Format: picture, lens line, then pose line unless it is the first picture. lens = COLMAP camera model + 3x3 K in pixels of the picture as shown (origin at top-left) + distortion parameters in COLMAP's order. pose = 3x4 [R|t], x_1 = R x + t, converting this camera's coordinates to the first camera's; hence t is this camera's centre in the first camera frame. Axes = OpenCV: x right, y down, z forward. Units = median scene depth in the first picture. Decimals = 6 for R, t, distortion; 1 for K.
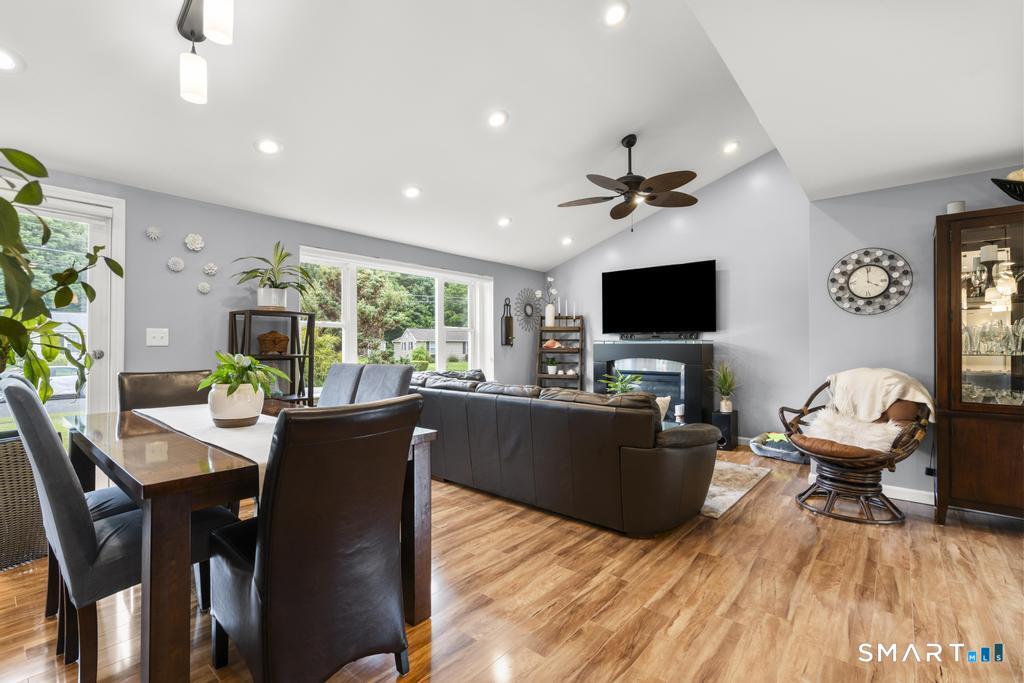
lens RADIAL K [[459.8, 0, 512.0], [0, 459.8, 341.5], [0, 0, 1]] dist [-0.001407, 0.000087]
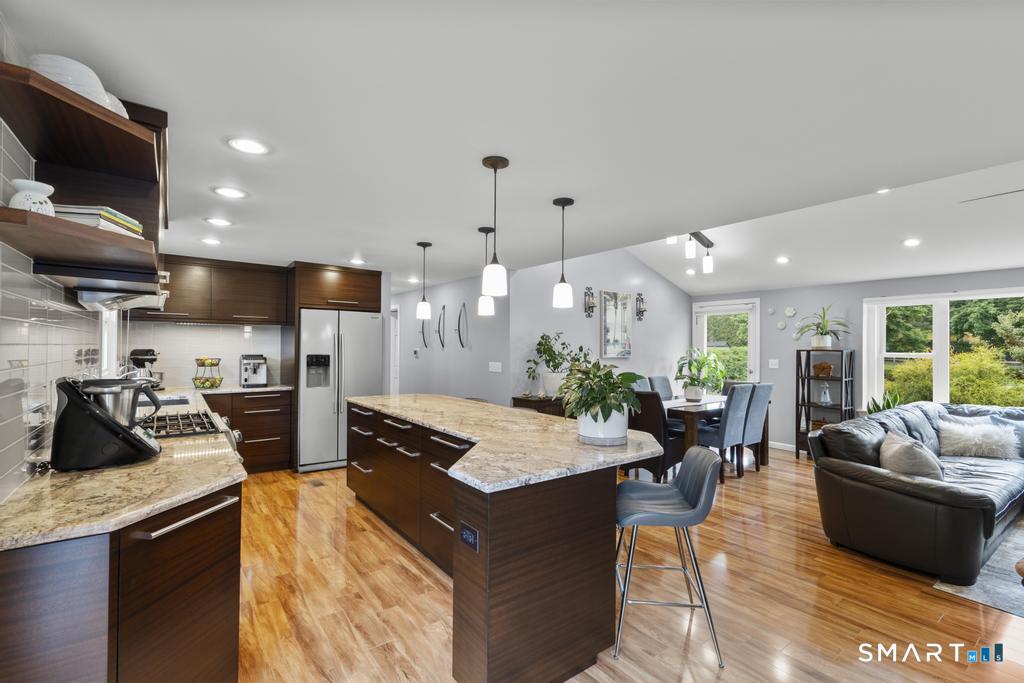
lens RADIAL K [[459.8, 0, 512.0], [0, 459.8, 341.5], [0, 0, 1]] dist [-0.001407, 0.000087]
pose [[-0.226800, -0.011445, -0.973874, 1.808684], [0.002311, 0.999922, -0.012290, -0.109292], [0.973939, -0.005038, -0.226756, 0.472787]]
